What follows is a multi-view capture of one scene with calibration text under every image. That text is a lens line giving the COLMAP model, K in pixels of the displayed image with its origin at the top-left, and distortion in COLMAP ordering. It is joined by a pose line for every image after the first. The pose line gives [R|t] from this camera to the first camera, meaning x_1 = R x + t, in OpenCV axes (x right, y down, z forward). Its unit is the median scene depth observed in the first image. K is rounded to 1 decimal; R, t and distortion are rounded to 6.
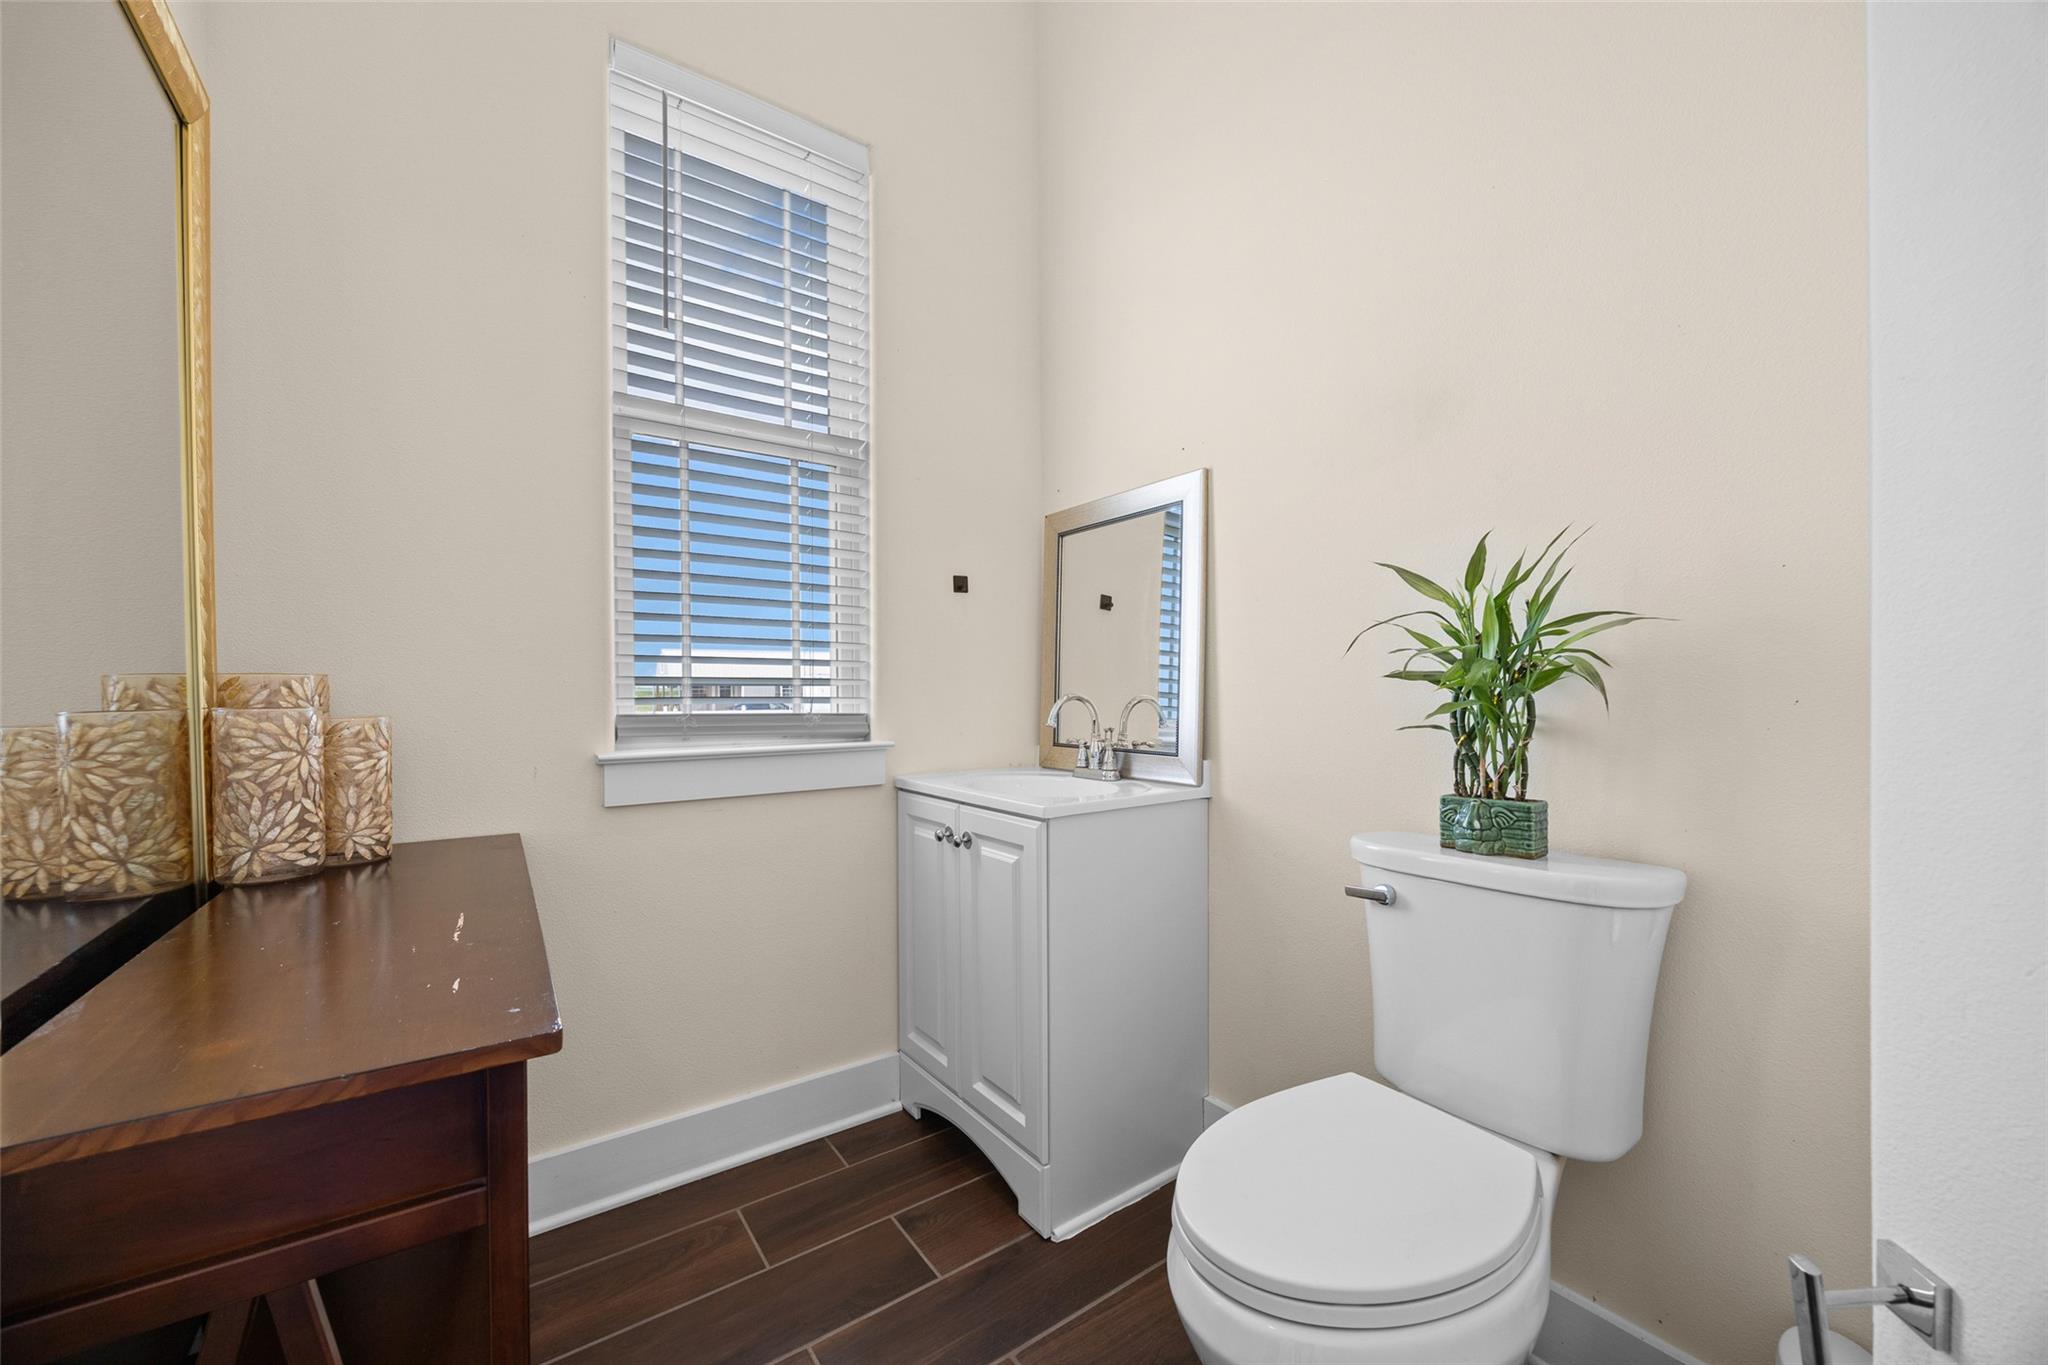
lens RADIAL K [[776.6, 0, 1020.8], [0, 776.6, 690.9], [0, 0, 1]] dist [0.001863, -0.000131]
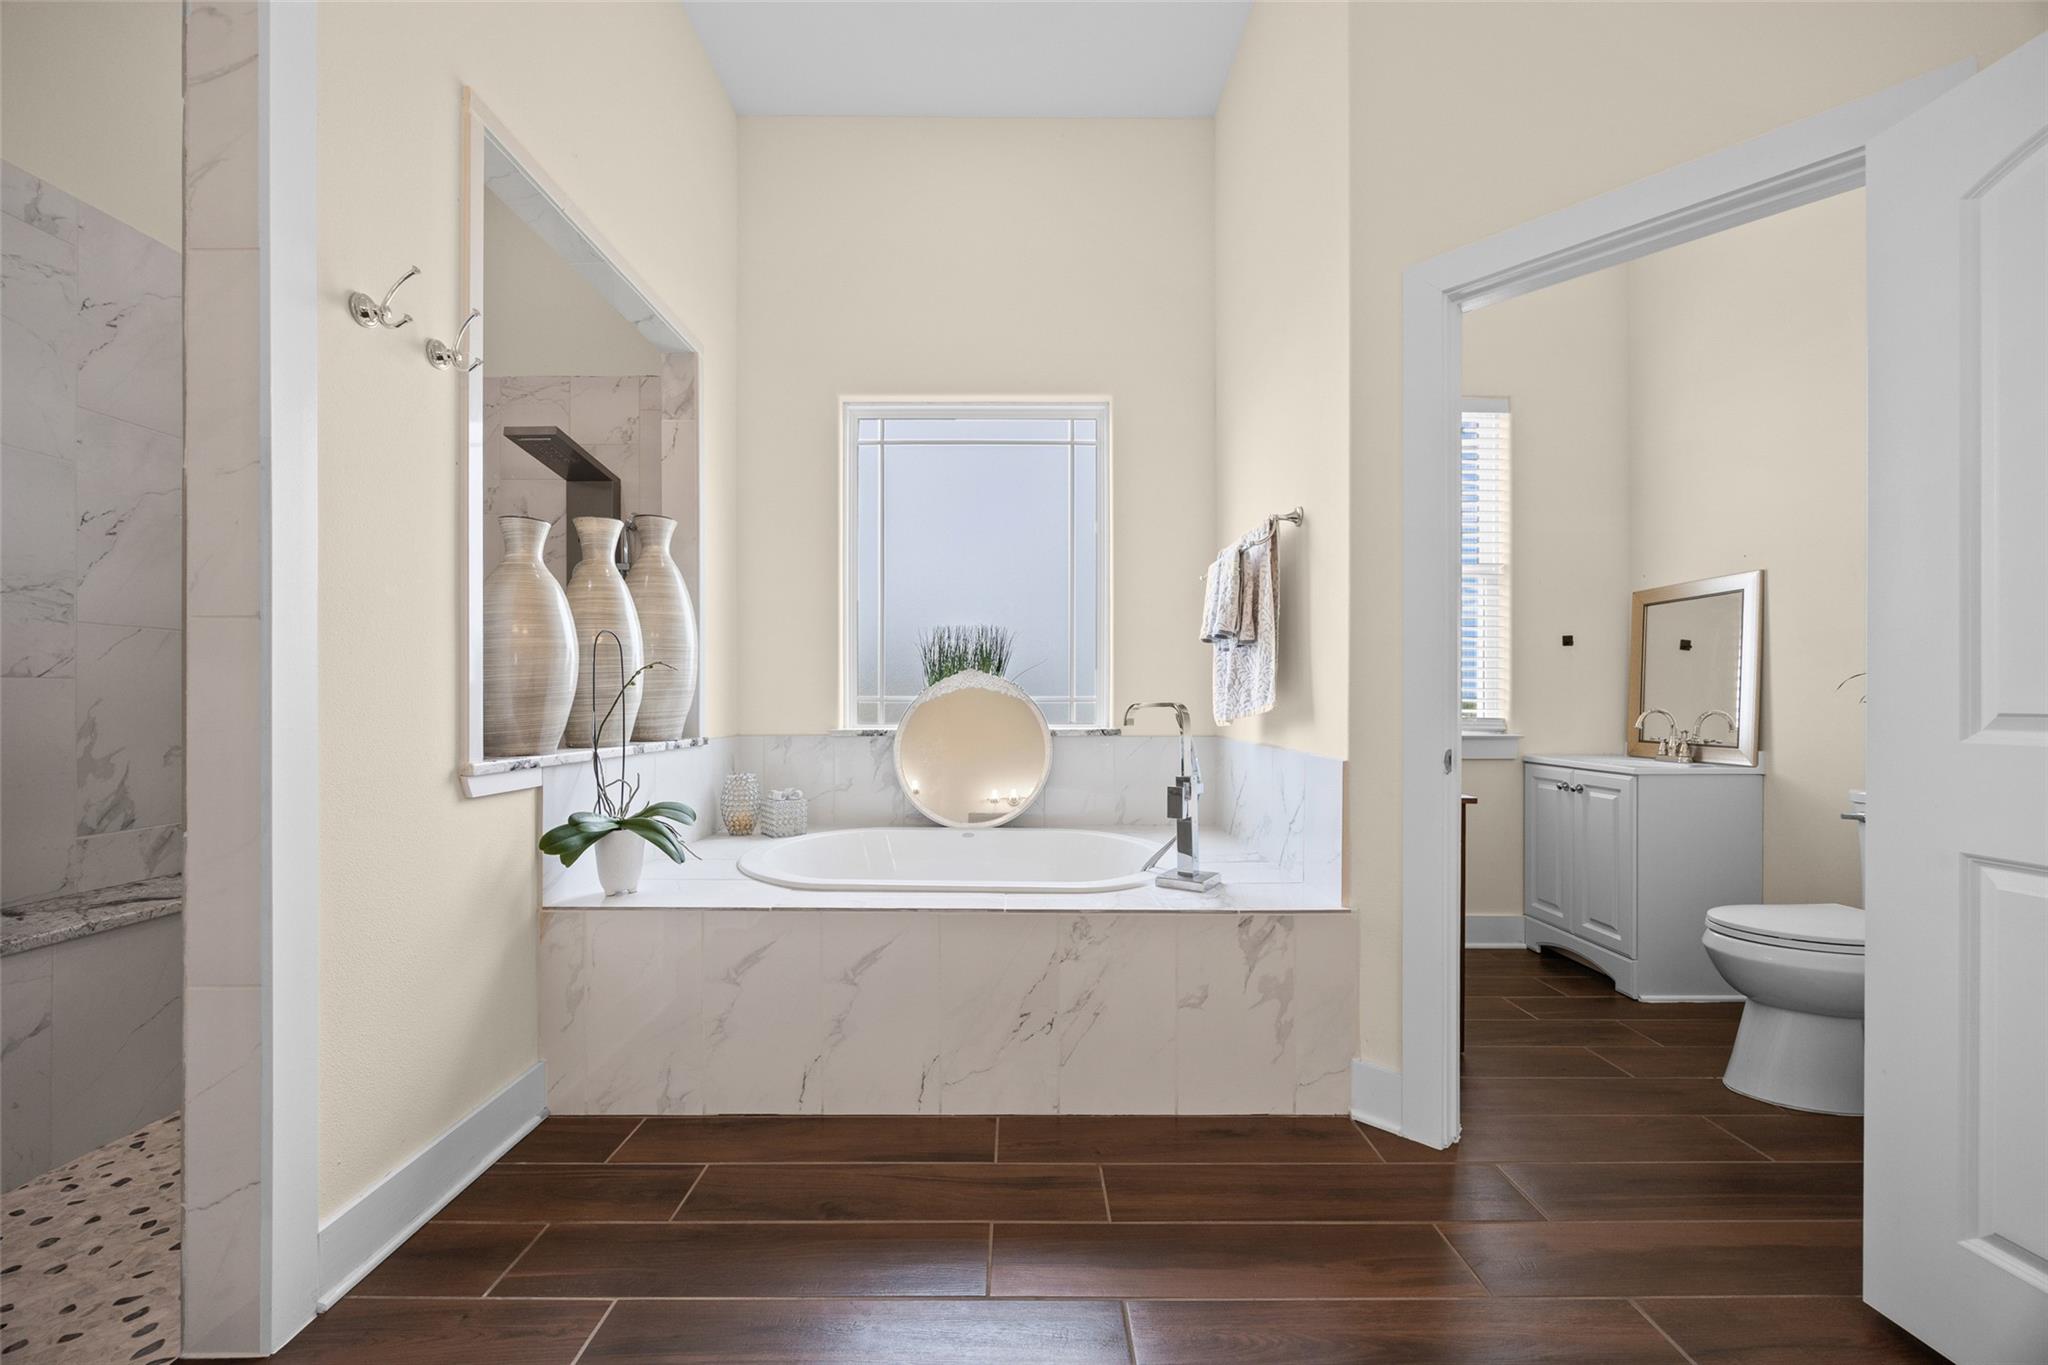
lens RADIAL K [[776.6, 0, 1024.8], [0, 776.6, 699.6], [0, 0, 1]] dist [0.001863, -0.000131]
pose [[0.816185, 0.004503, -0.577773, -0.069298], [-0.003891, 0.999990, 0.002298, -0.013876], [0.577777, 0.000372, 0.816194, -1.088398]]
